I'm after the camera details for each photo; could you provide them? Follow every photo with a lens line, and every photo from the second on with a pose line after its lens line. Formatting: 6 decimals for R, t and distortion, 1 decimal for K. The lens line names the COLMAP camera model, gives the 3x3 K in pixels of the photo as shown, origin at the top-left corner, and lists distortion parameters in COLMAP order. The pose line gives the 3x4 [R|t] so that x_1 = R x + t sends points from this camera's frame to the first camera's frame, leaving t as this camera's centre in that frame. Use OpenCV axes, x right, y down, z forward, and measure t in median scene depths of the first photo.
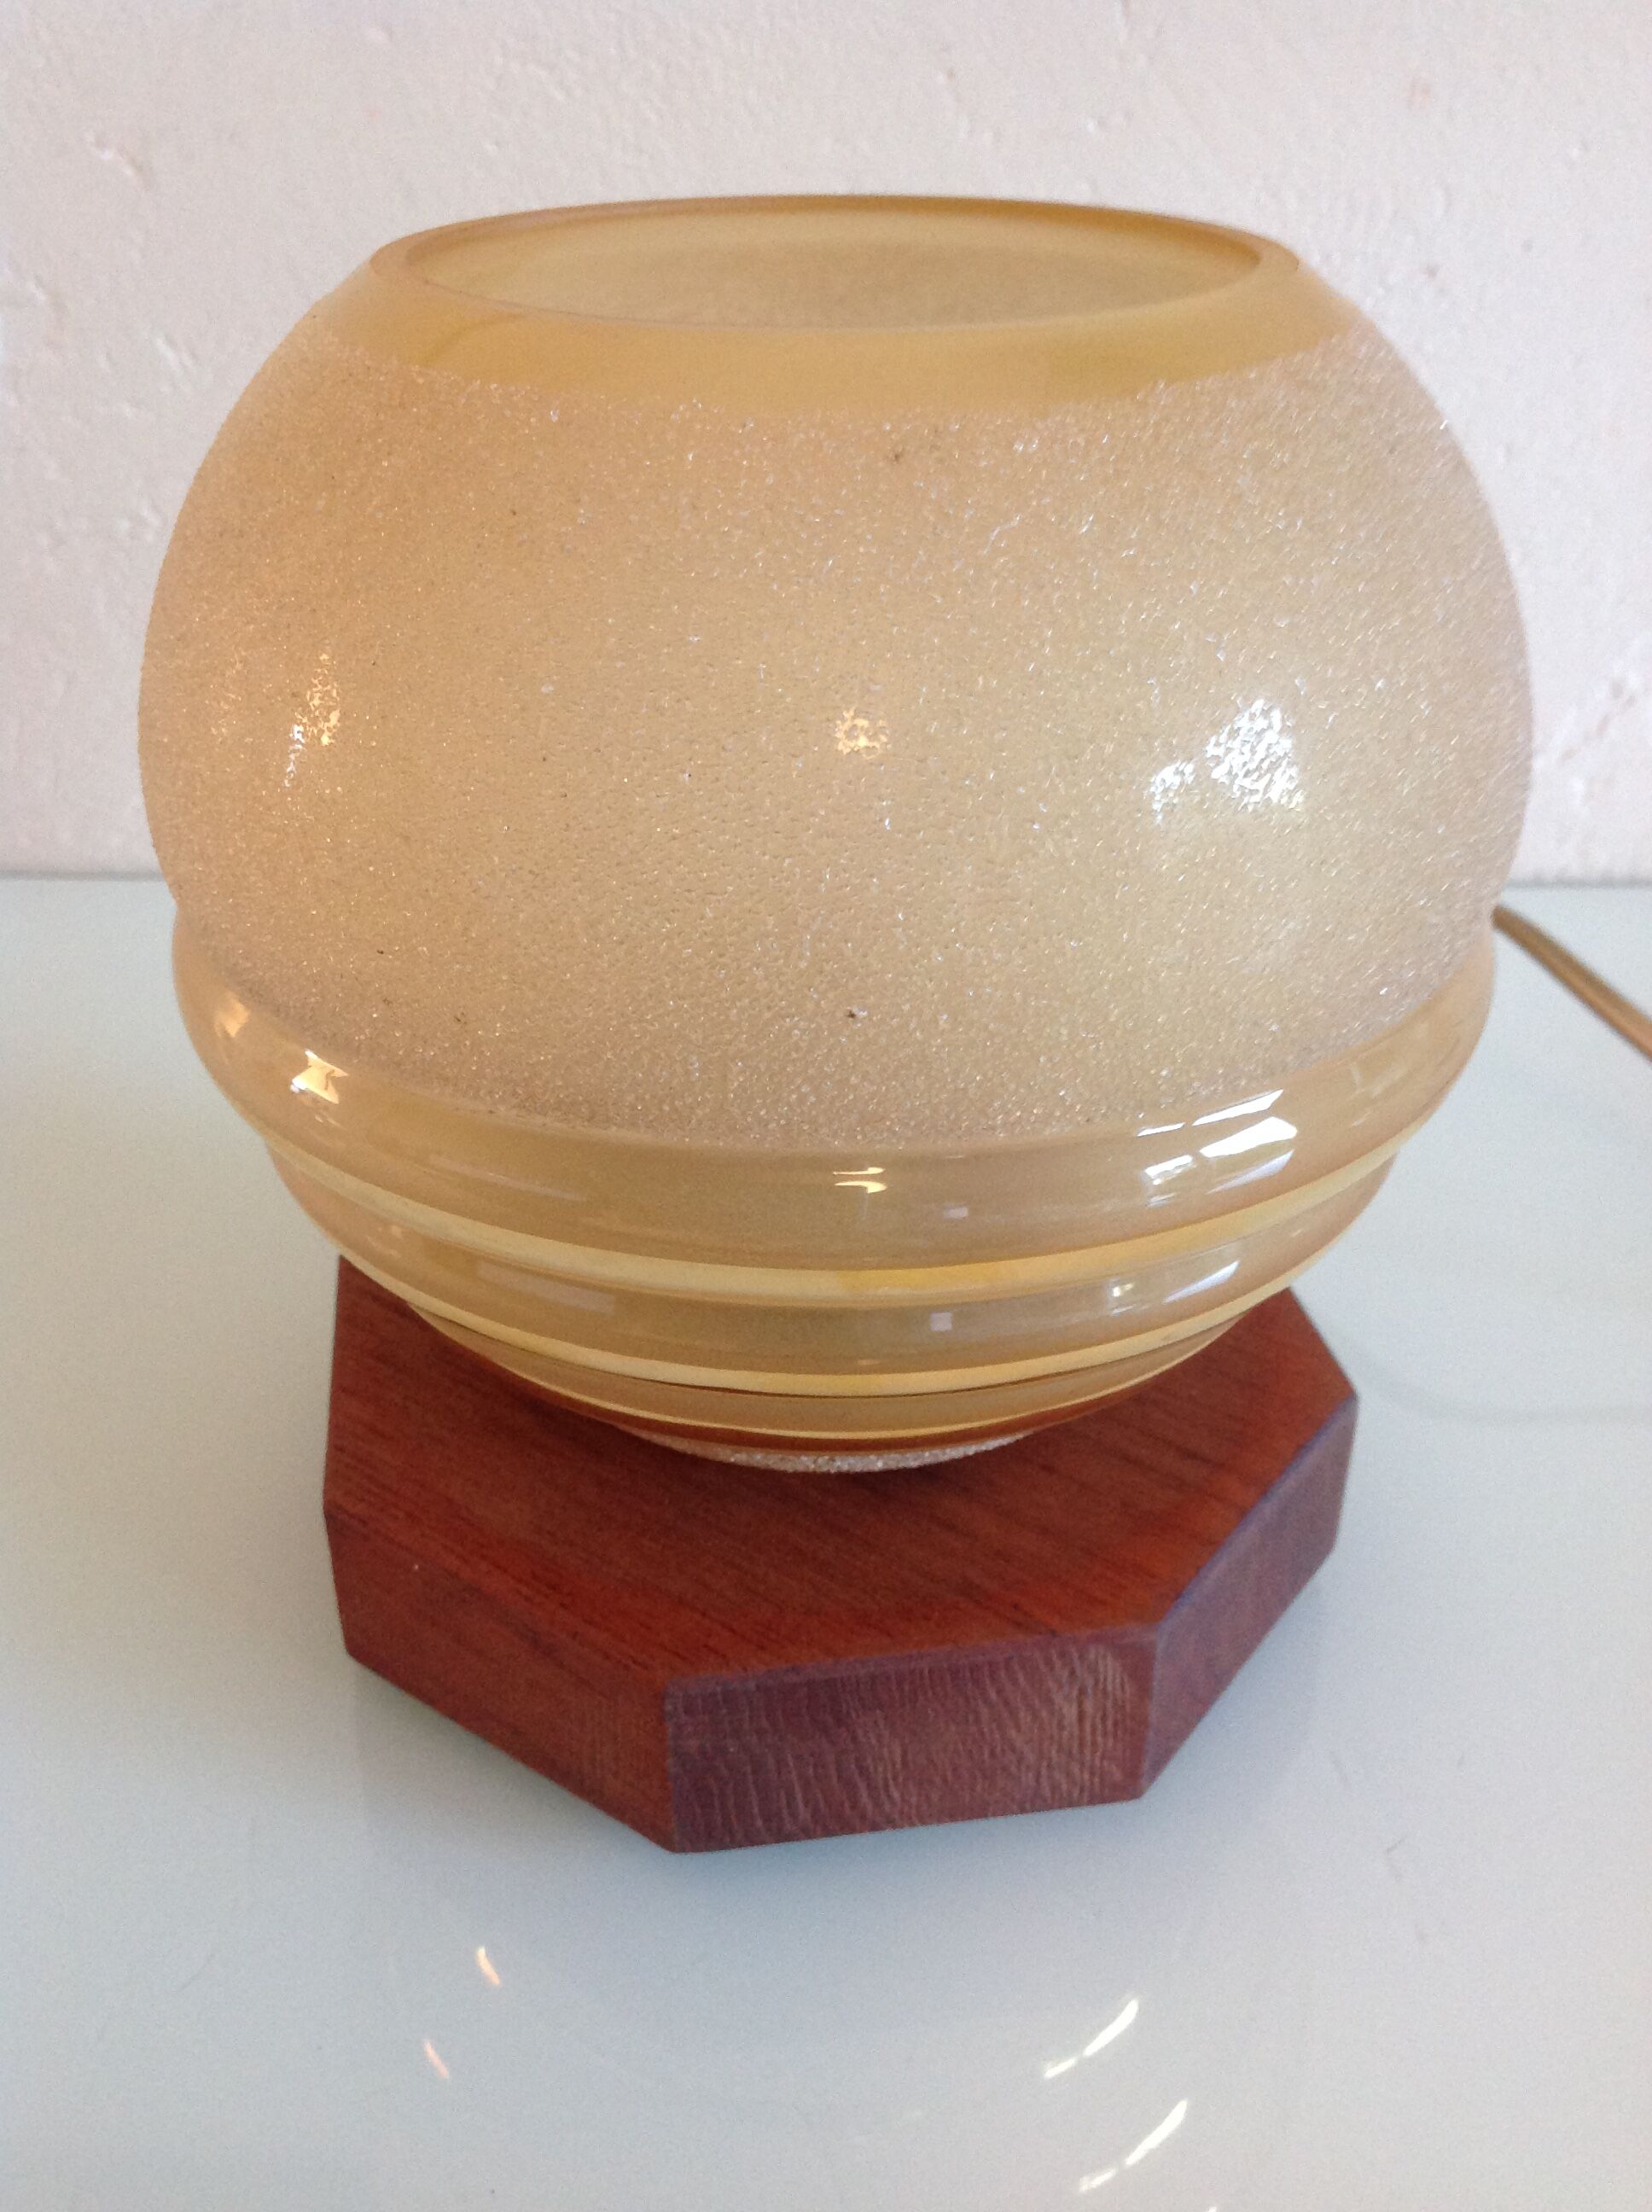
lens RADIAL K [[2162.7, 0, 826.0], [0, 2162.7, 1106.0], [0, 0, 1]] dist [0.072855, -0.160266]
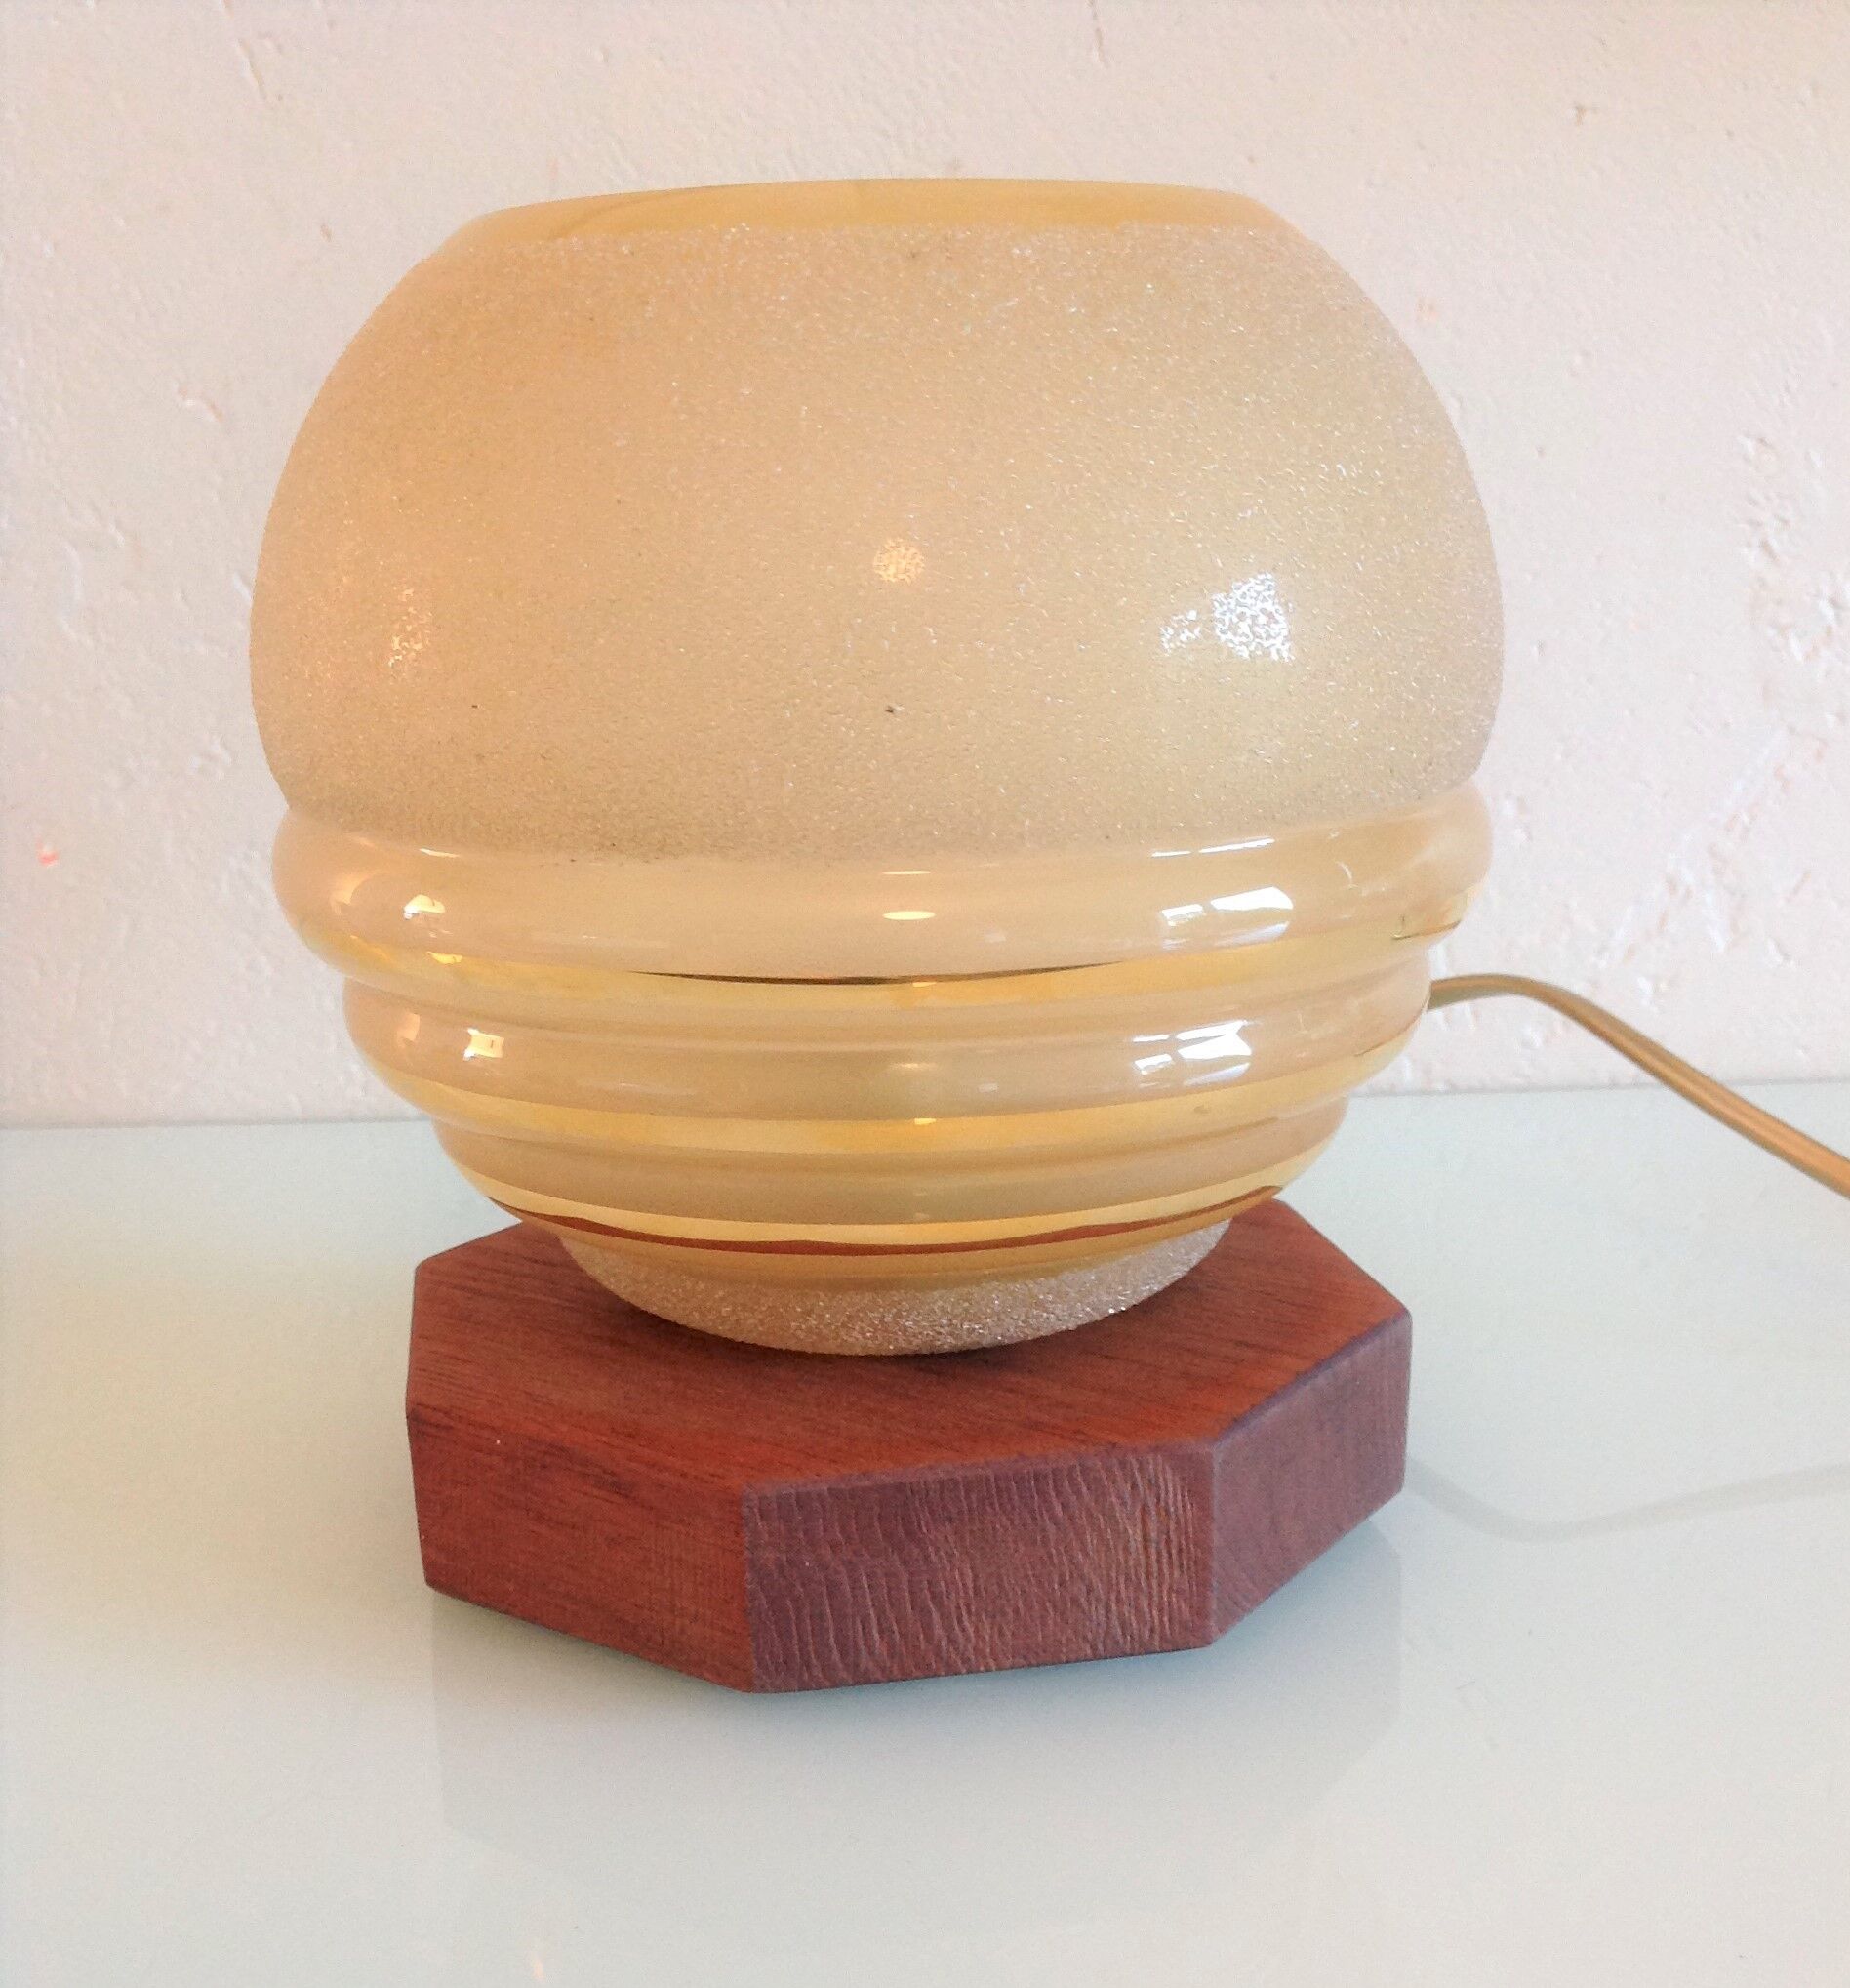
lens RADIAL K [[2249.4, 0, 925.0], [0, 2249.4, 994.0], [0, 0, 1]] dist [0.017026, 0.000707]
pose [[0.999418, -0.031298, 0.013568, 0.006325], [0.033227, 0.983211, -0.179421, 0.215939], [-0.007725, 0.179767, 0.983679, -0.097195]]
